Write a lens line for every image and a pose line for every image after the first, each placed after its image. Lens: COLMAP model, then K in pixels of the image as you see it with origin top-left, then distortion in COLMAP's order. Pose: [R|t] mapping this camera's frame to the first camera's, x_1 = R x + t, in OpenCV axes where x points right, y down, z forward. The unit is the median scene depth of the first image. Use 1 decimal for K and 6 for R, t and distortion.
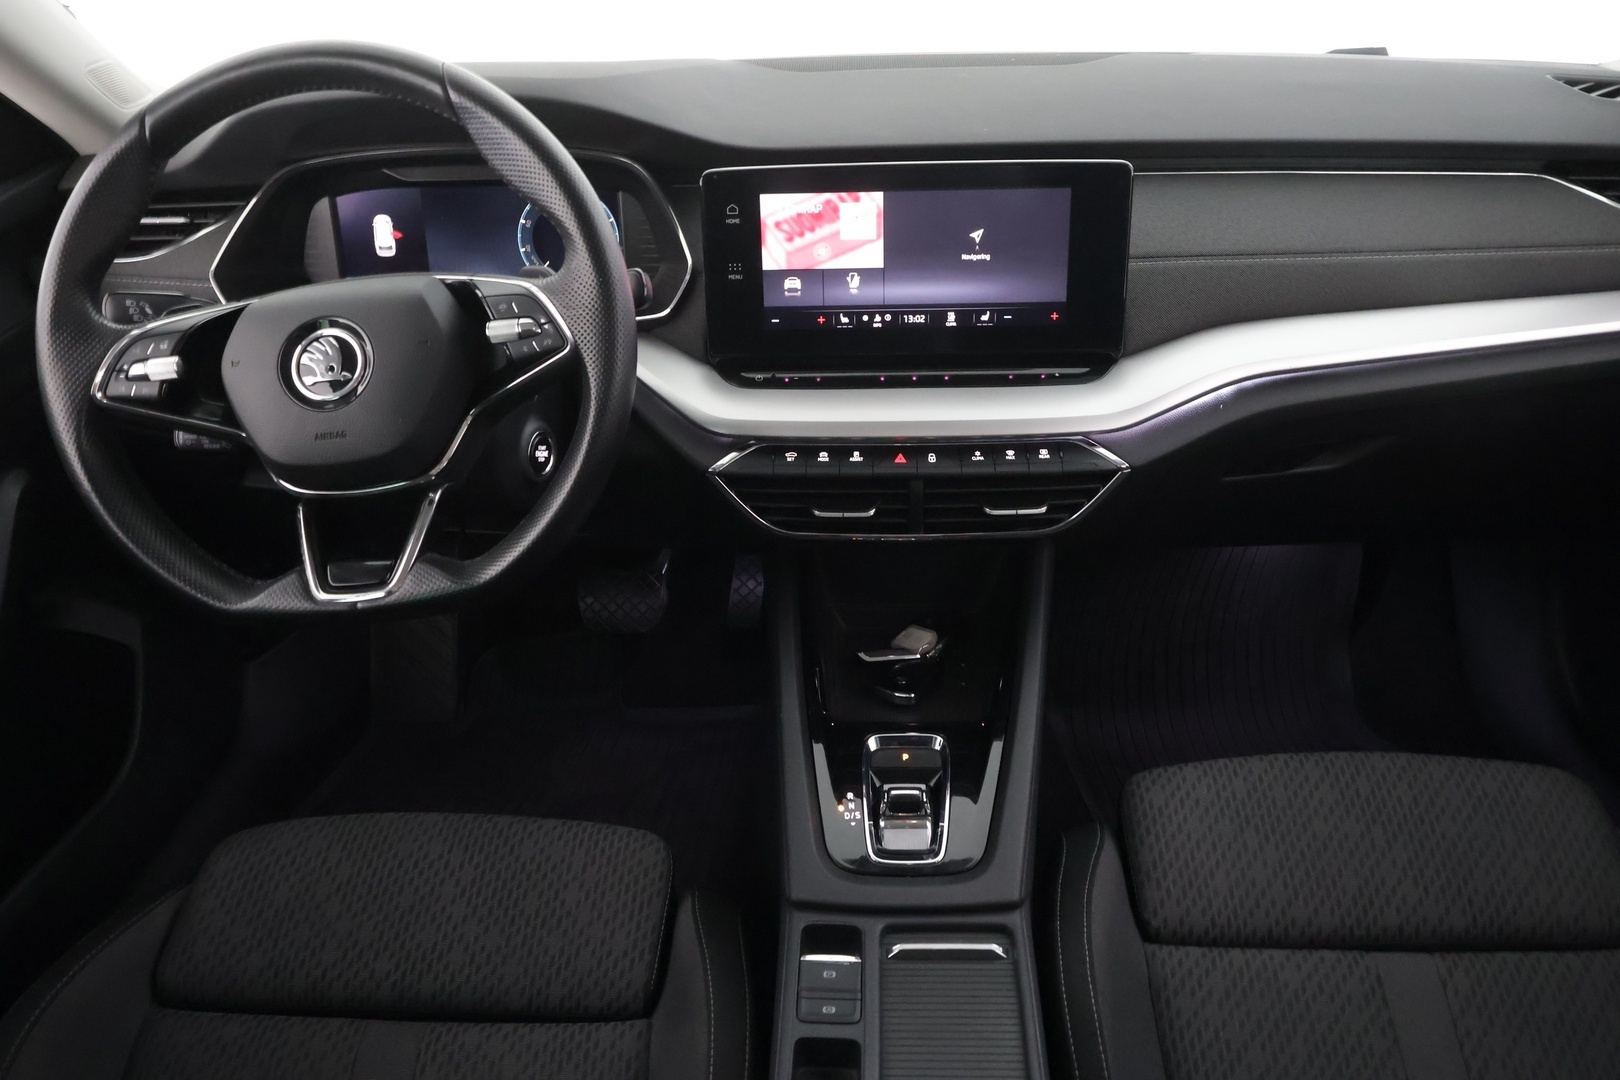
lens RADIAL K [[1266.0, 0, 811.7], [0, 1266.0, 532.8], [0, 0, 1]] dist [0.000554, -0.001955]
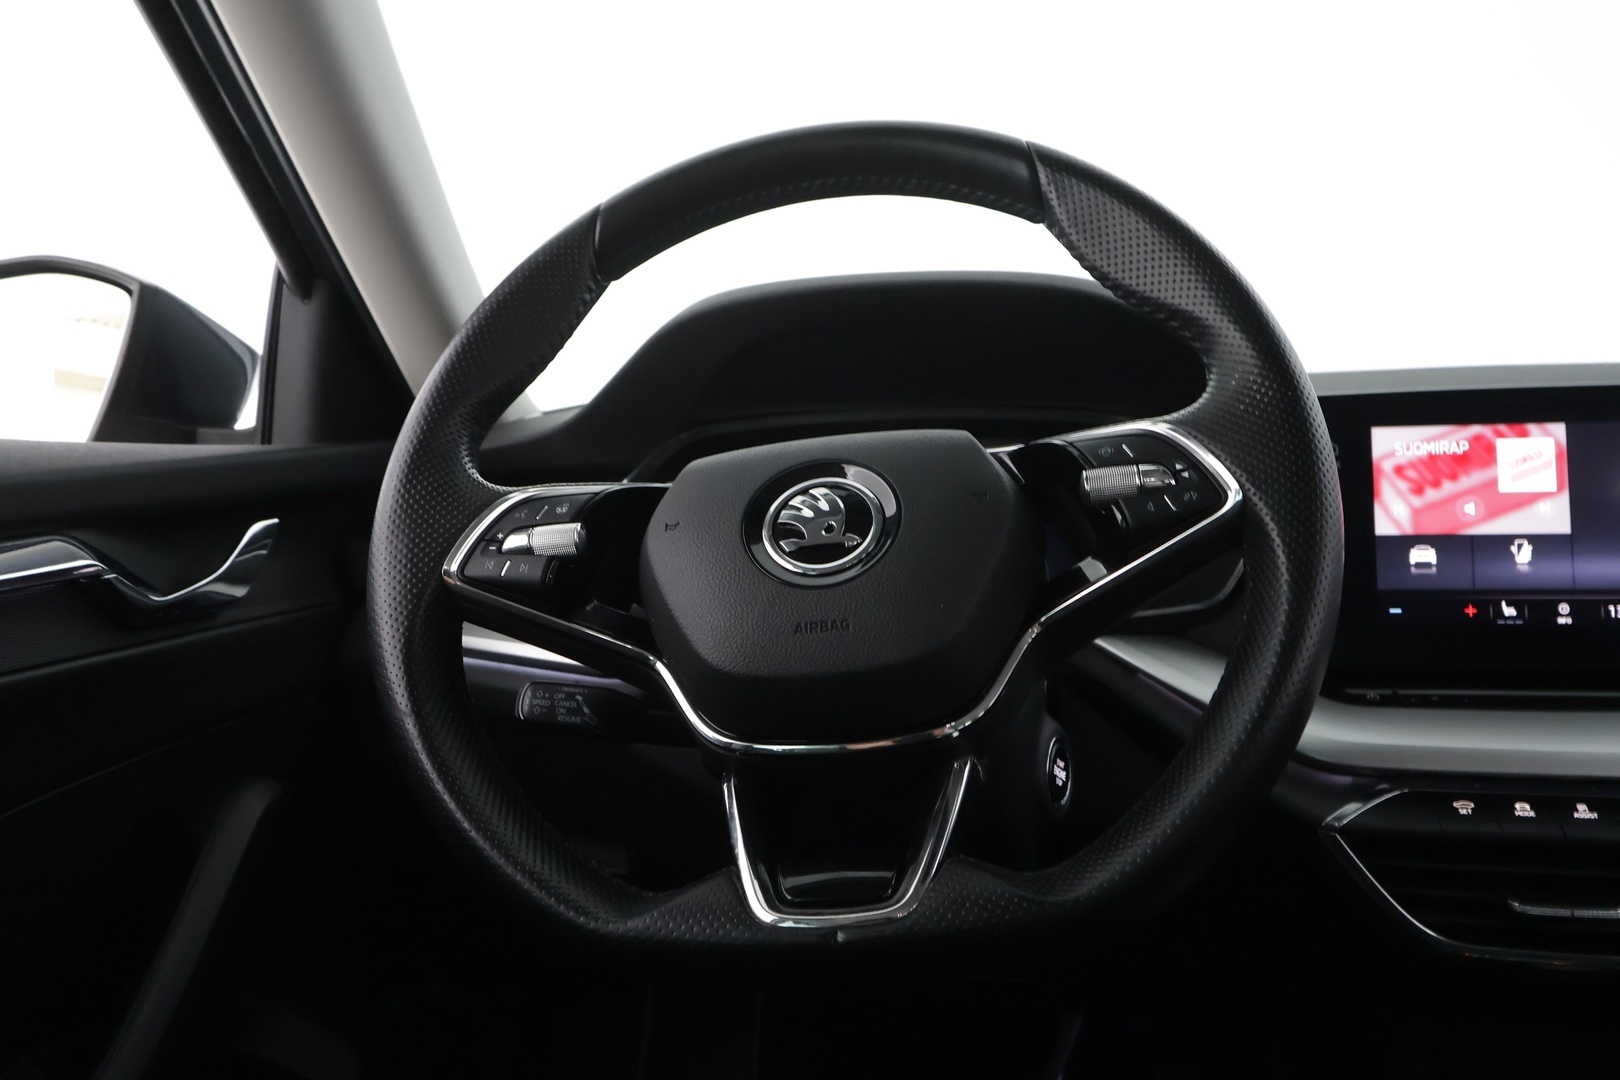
lens RADIAL K [[1280.3, 0, 810.0], [0, 1280.3, 540.0], [0, 0, 1]] dist [-0.001044, 0.003740]
pose [[0.989056, 0.019326, -0.146268, -0.239627], [-0.081545, 0.897804, -0.432780, 0.115665], [0.122956, 0.439971, 0.889555, 0.363116]]
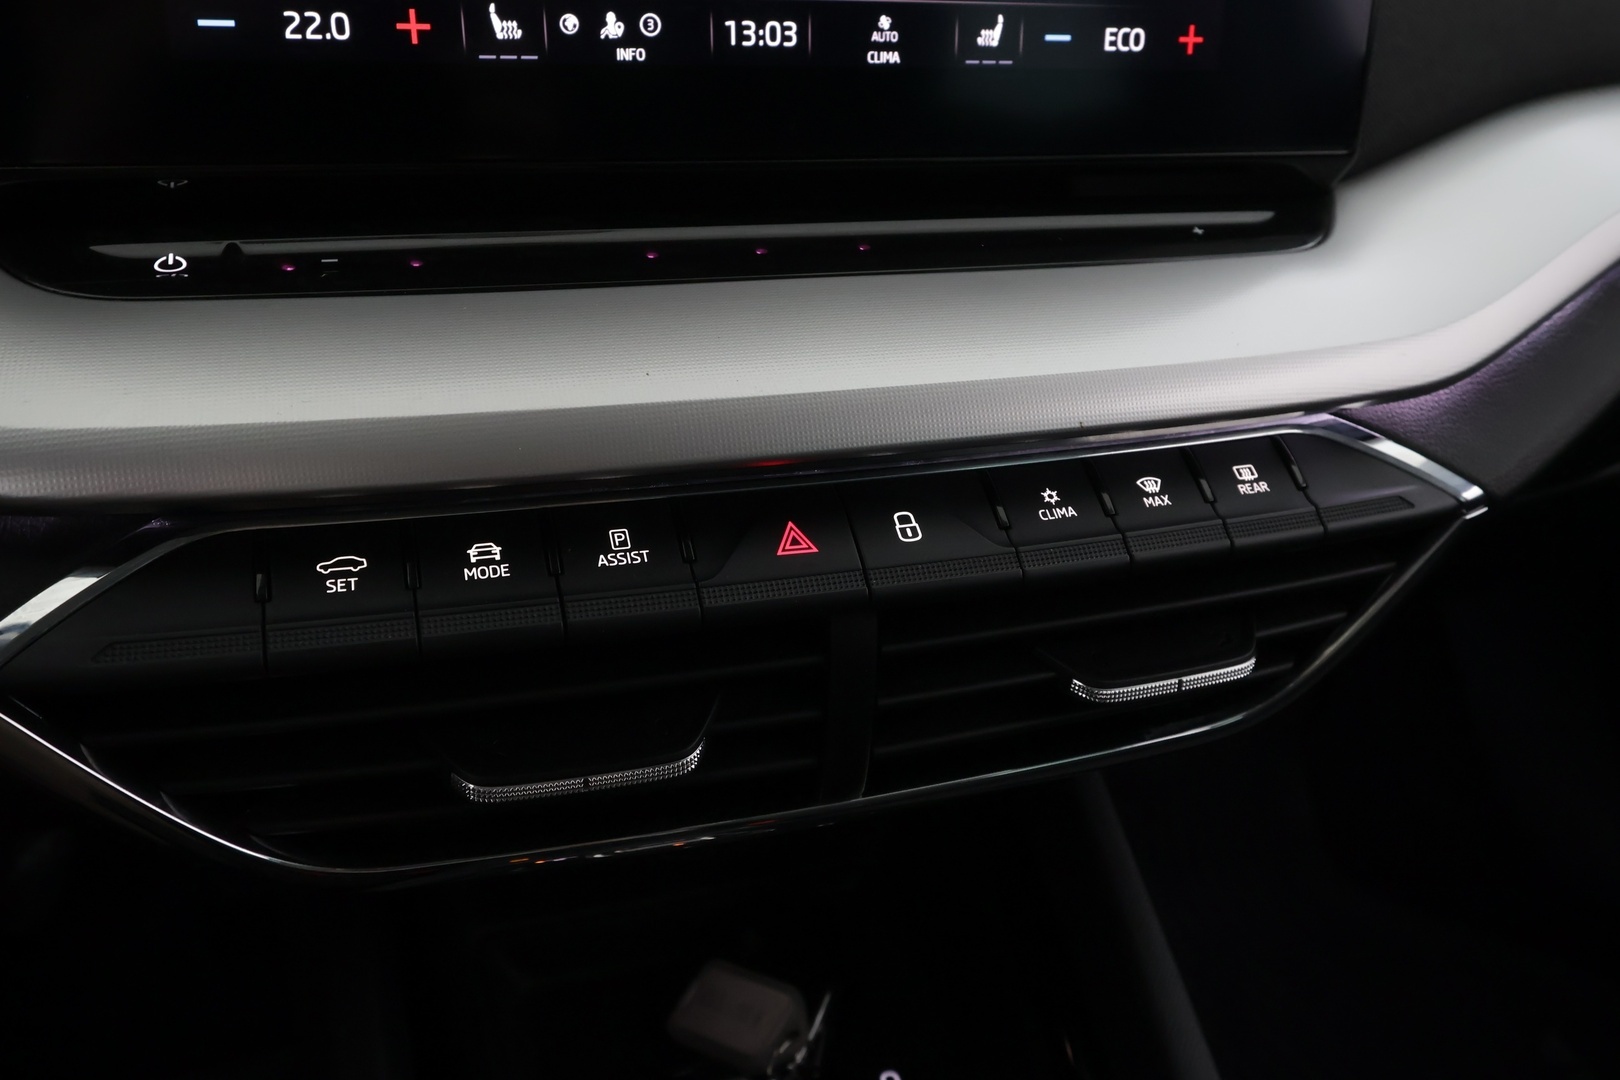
lens RADIAL K [[1280.3, 0, 810.0], [0, 1280.3, 540.0], [0, 0, 1]] dist [-0.001044, 0.003740]
pose [[0.936150, -0.092910, 0.339104, -0.014955], [0.102200, 0.994718, -0.009601, -0.055780], [-0.336420, 0.043645, 0.940700, 0.753108]]
